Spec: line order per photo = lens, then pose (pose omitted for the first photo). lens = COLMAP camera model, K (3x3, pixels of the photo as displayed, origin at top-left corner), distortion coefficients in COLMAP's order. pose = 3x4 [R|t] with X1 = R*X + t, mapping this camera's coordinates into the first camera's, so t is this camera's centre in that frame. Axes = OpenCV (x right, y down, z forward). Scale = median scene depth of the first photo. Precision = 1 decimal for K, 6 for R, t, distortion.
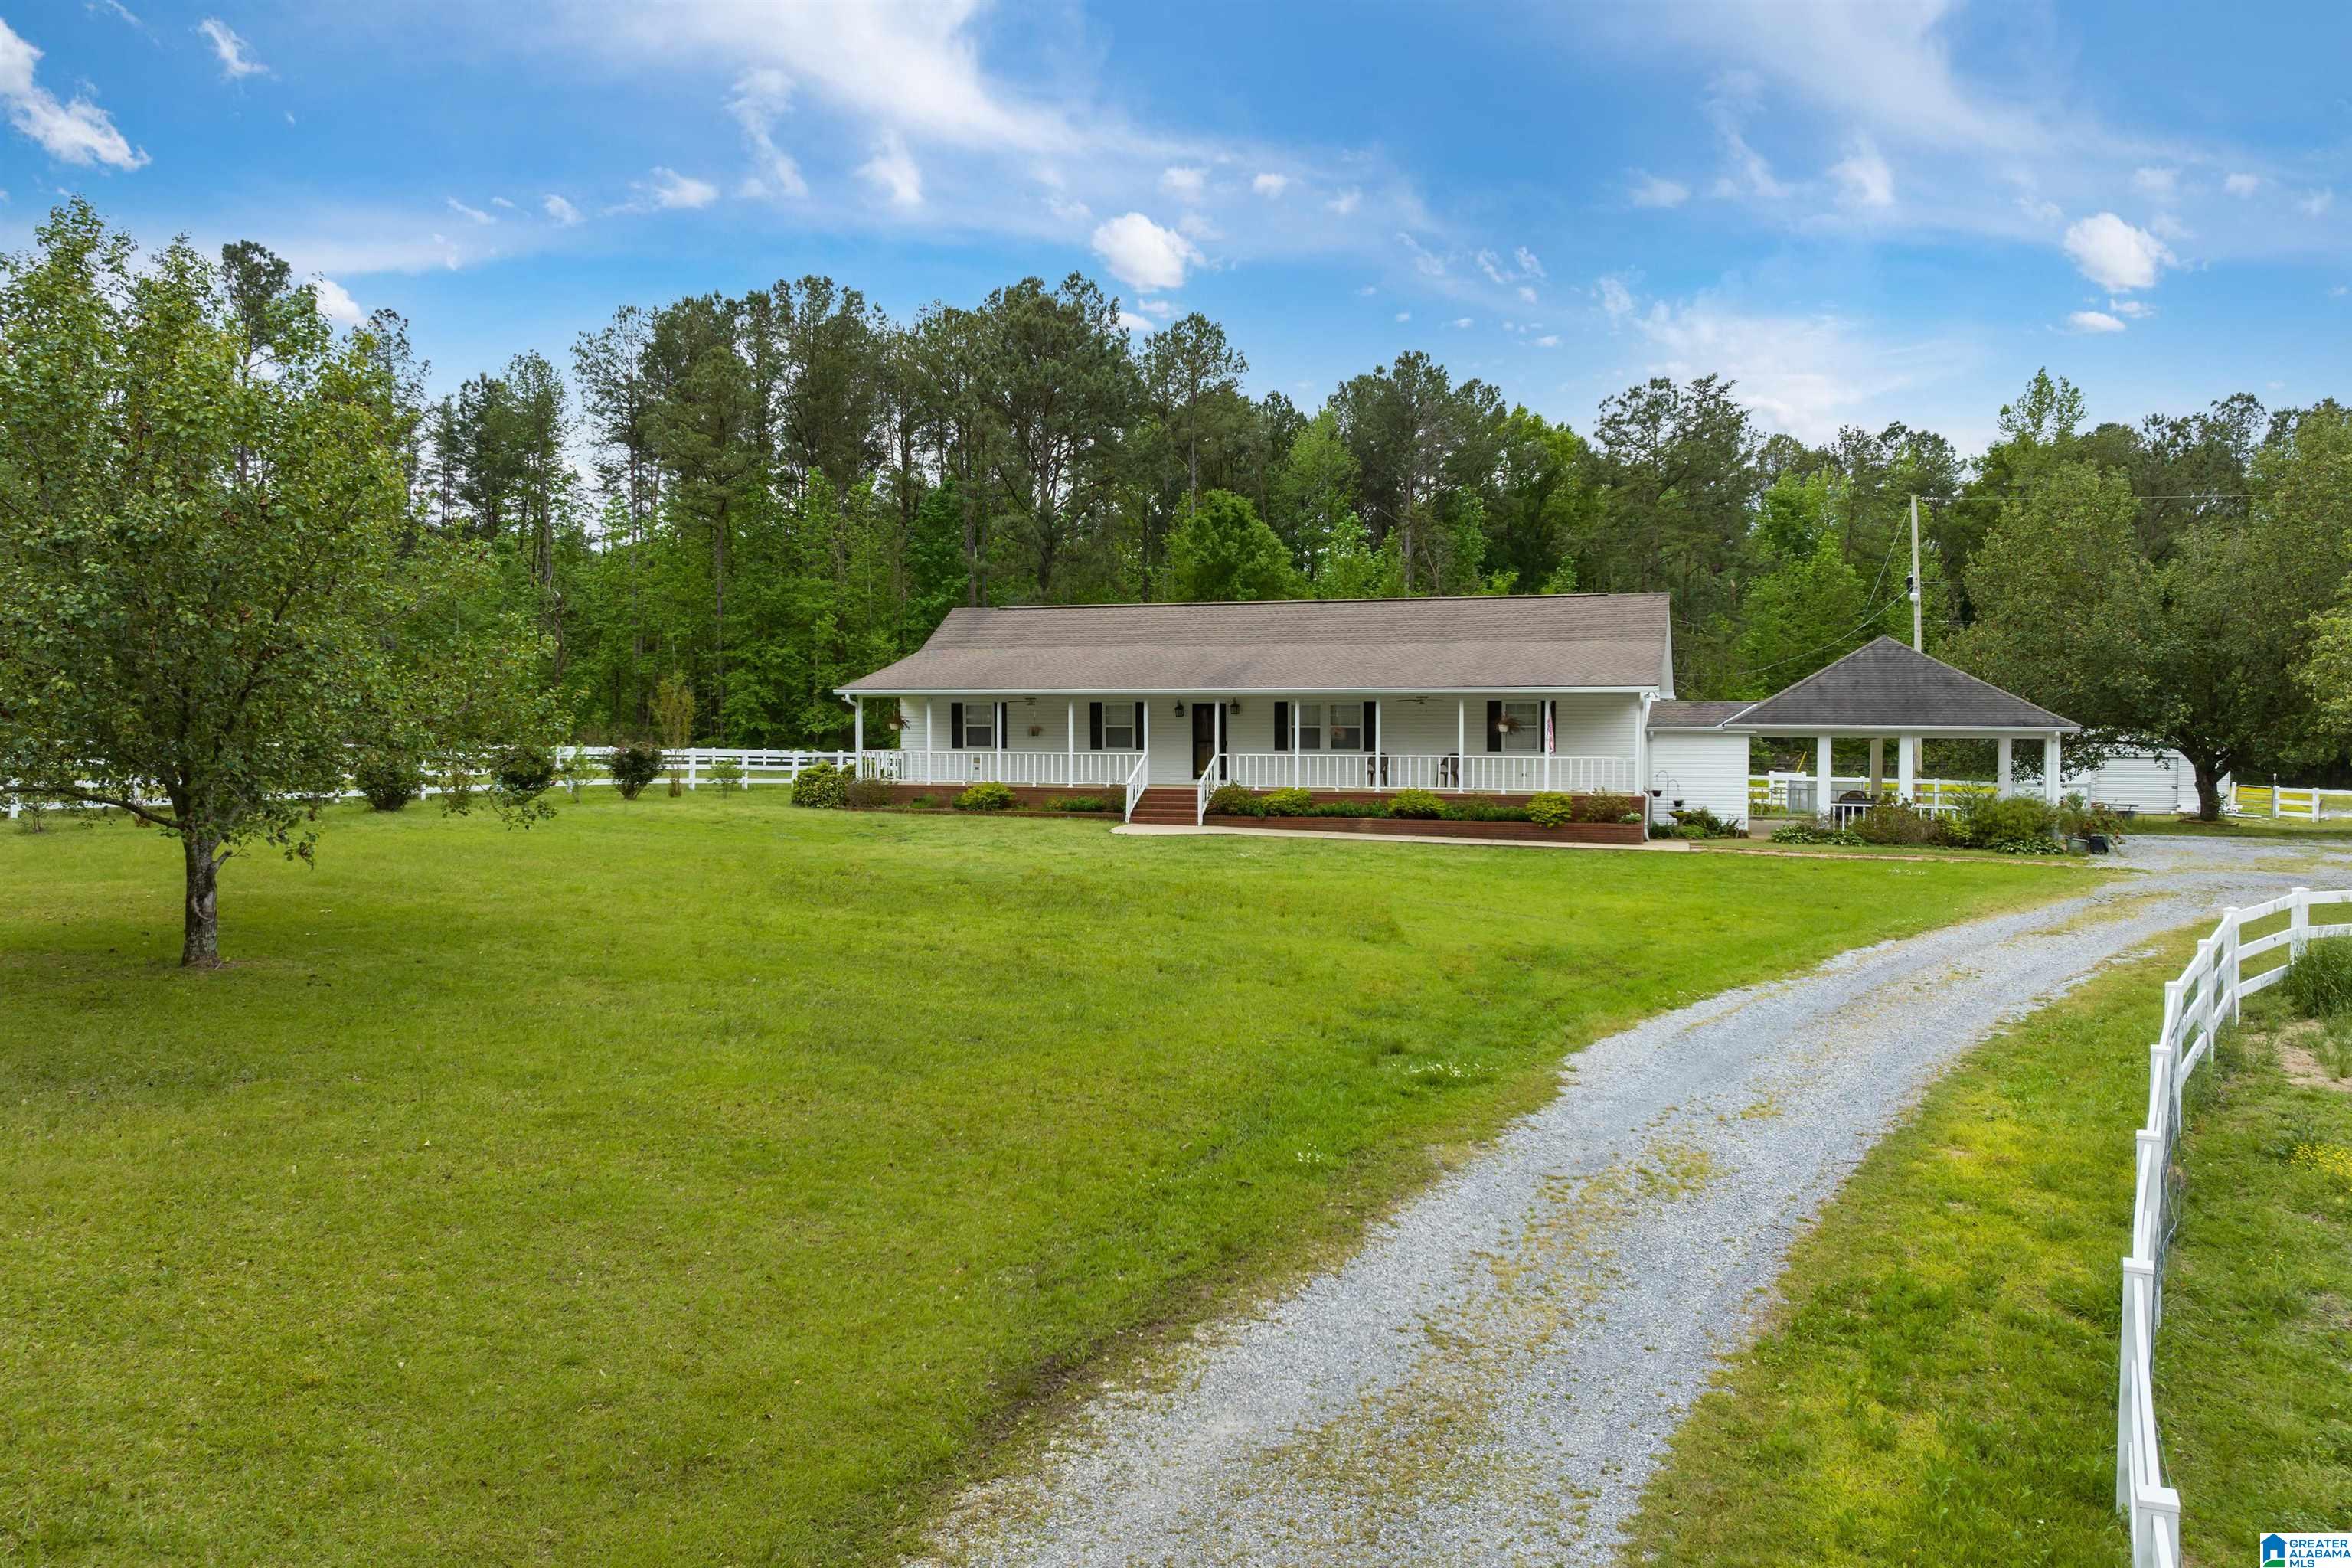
lens RADIAL K [[1696.5, 0, 1179.4], [0, 1696.5, 767.9], [0, 0, 1]] dist [-0.041529, 0.025740]
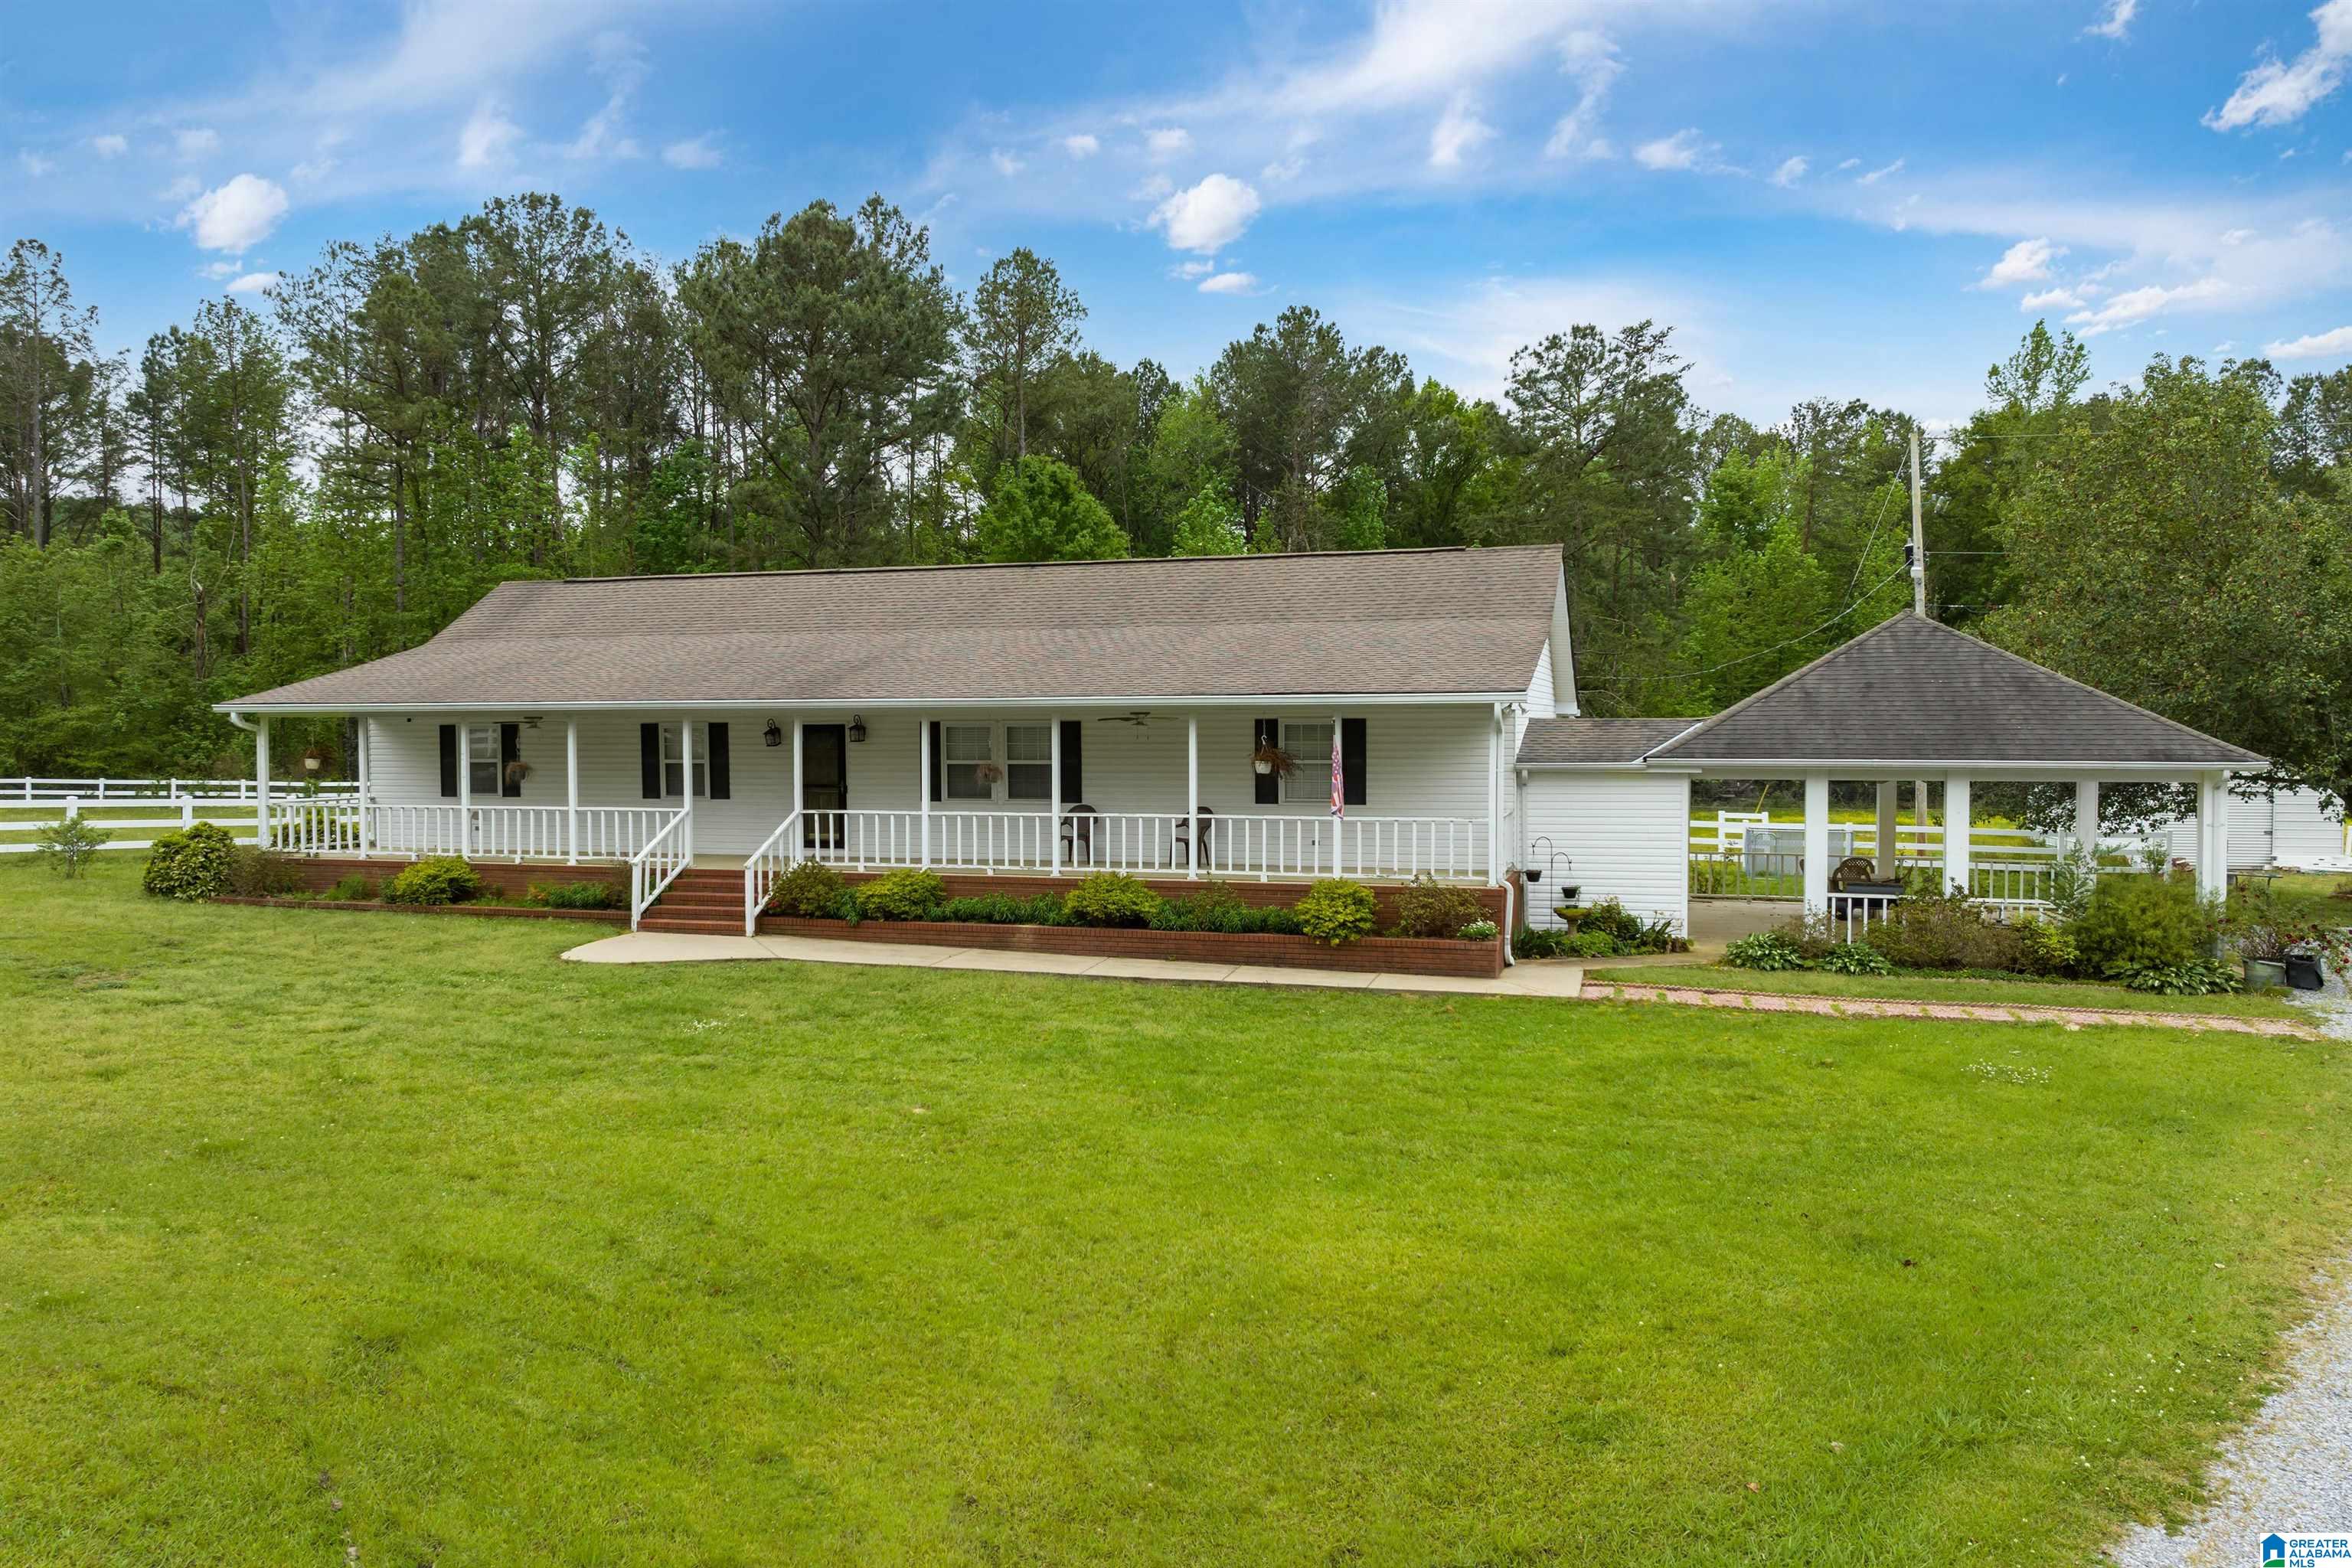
lens RADIAL K [[1696.5, 0, 1177.9], [0, 1696.5, 795.1], [0, 0, 1]] dist [-0.041529, 0.025740]
pose [[0.999566, -0.004621, 0.029104, 0.127520], [0.004434, 0.999969, 0.006519, -0.015661], [-0.029133, -0.006387, 0.999555, 0.373515]]
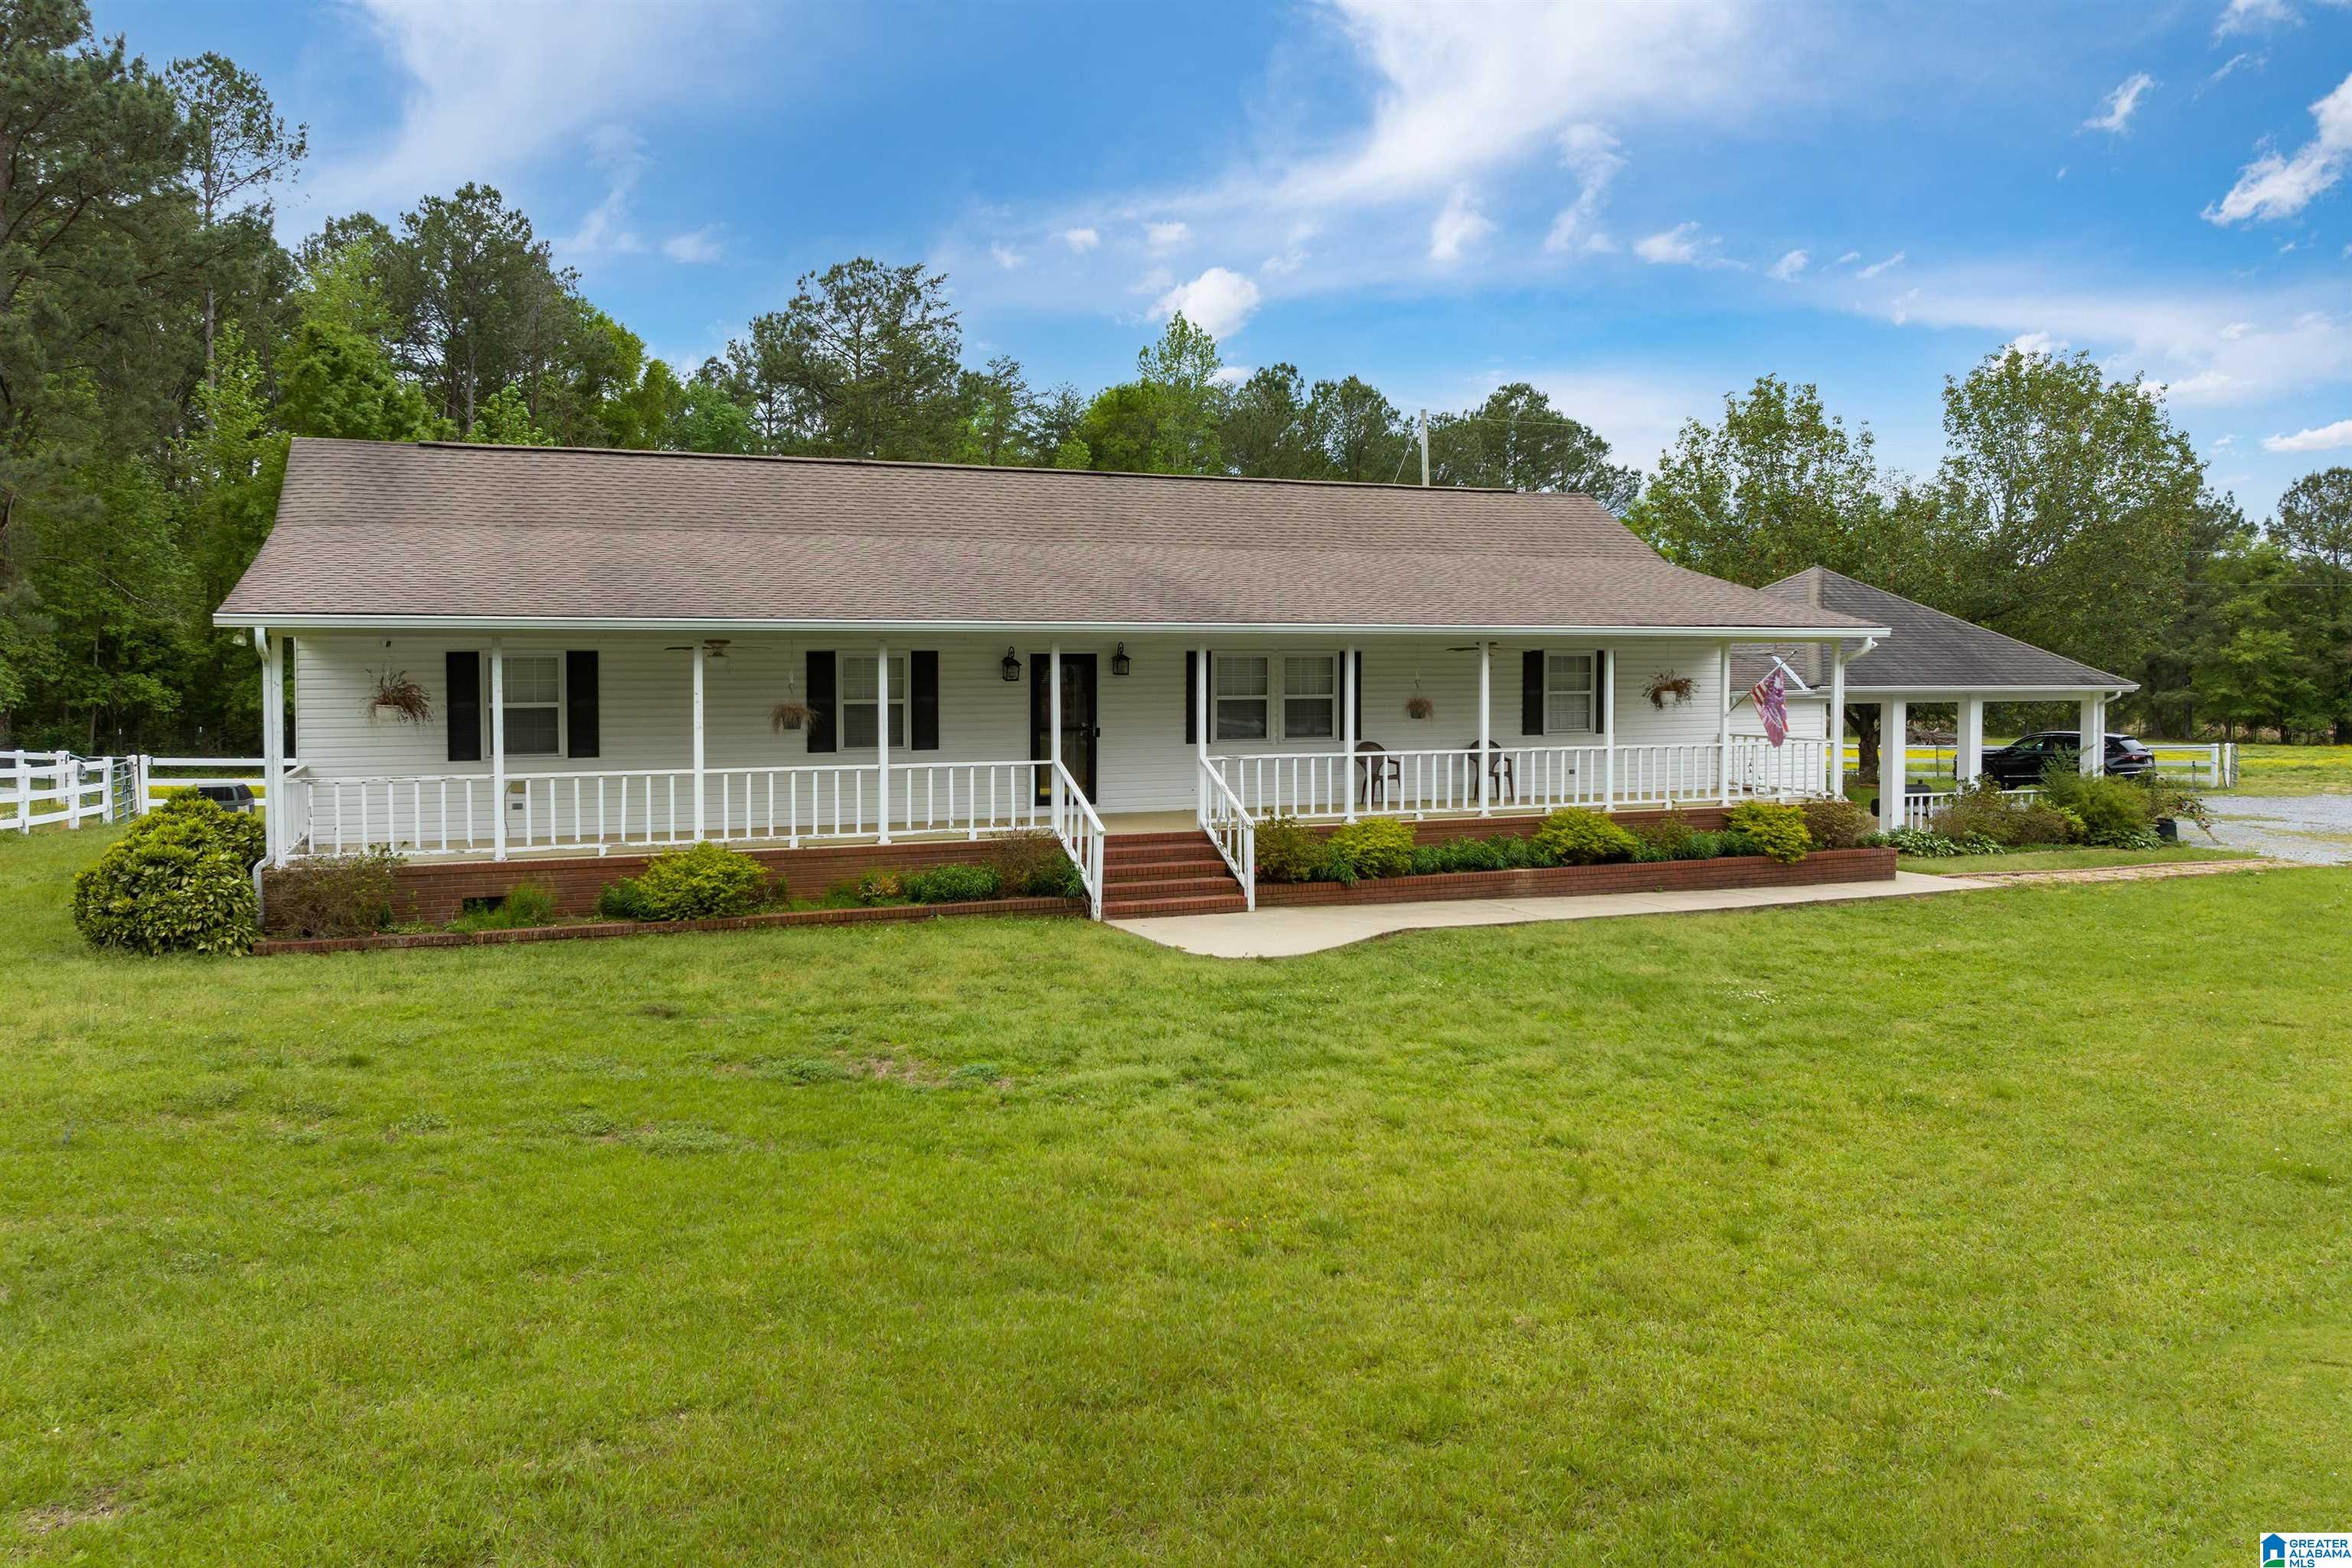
lens RADIAL K [[1696.5, 0, 1183.9], [0, 1696.5, 776.6], [0, 0, 1]] dist [-0.041529, 0.025740]
pose [[0.747465, -0.042597, 0.662935, -0.278582], [0.029114, 0.999084, 0.031369, -0.016366], [-0.663663, -0.004146, 0.748020, 0.593281]]
